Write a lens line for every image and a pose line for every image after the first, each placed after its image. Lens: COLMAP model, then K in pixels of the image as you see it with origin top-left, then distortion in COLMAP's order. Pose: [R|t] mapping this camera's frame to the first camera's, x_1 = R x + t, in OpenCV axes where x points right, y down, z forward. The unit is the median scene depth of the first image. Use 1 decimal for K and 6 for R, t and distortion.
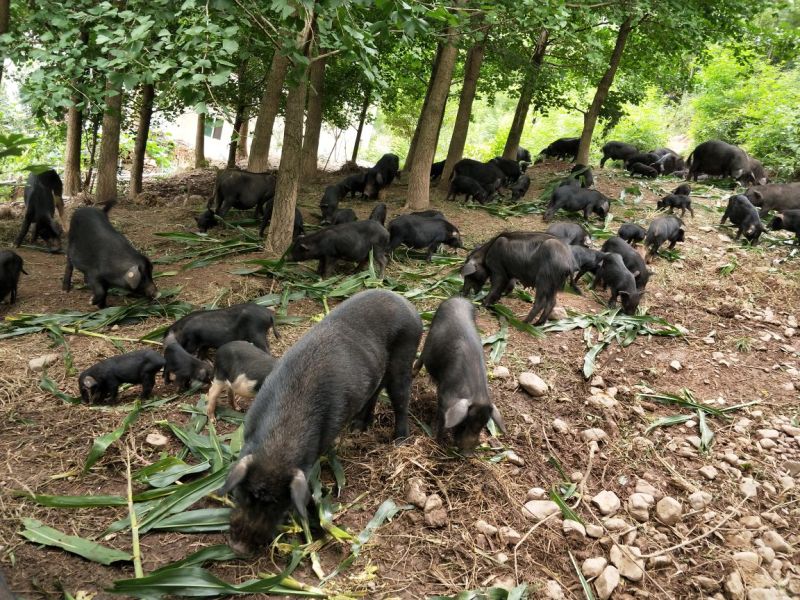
lens RADIAL K [[651.6, 0, 389.6], [0, 651.6, 304.1], [0, 0, 1]] dist [0.084416, -0.098317]
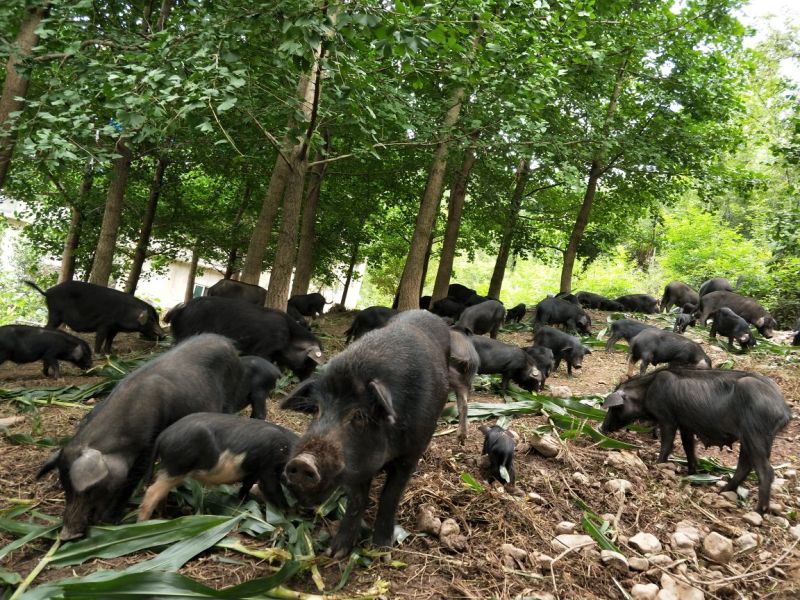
lens RADIAL K [[651.6, 0, 389.6], [0, 651.6, 304.1], [0, 0, 1]] dist [0.084416, -0.098317]
pose [[0.999595, -0.006336, 0.027750, -0.016303], [0.013702, 0.961629, -0.274010, 0.121648], [-0.024949, 0.274279, 0.961326, 0.043964]]
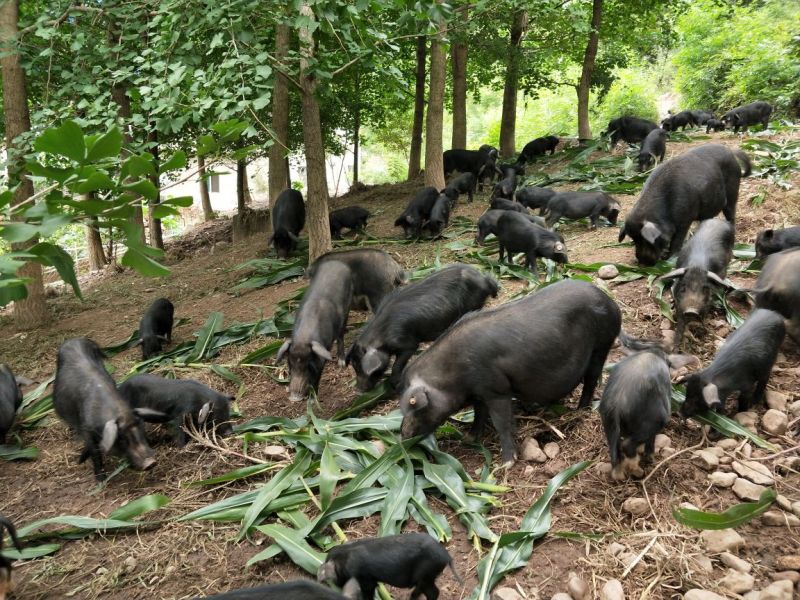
lens RADIAL K [[653.6, 0, 389.6], [0, 653.6, 299.8], [0, 0, 1]] dist [0.069251, -0.075196]
pose [[0.979330, -0.201247, -0.020315, -0.049783], [0.200315, 0.978892, -0.040547, 0.026495], [0.028046, 0.035639, 0.998971, -0.018850]]
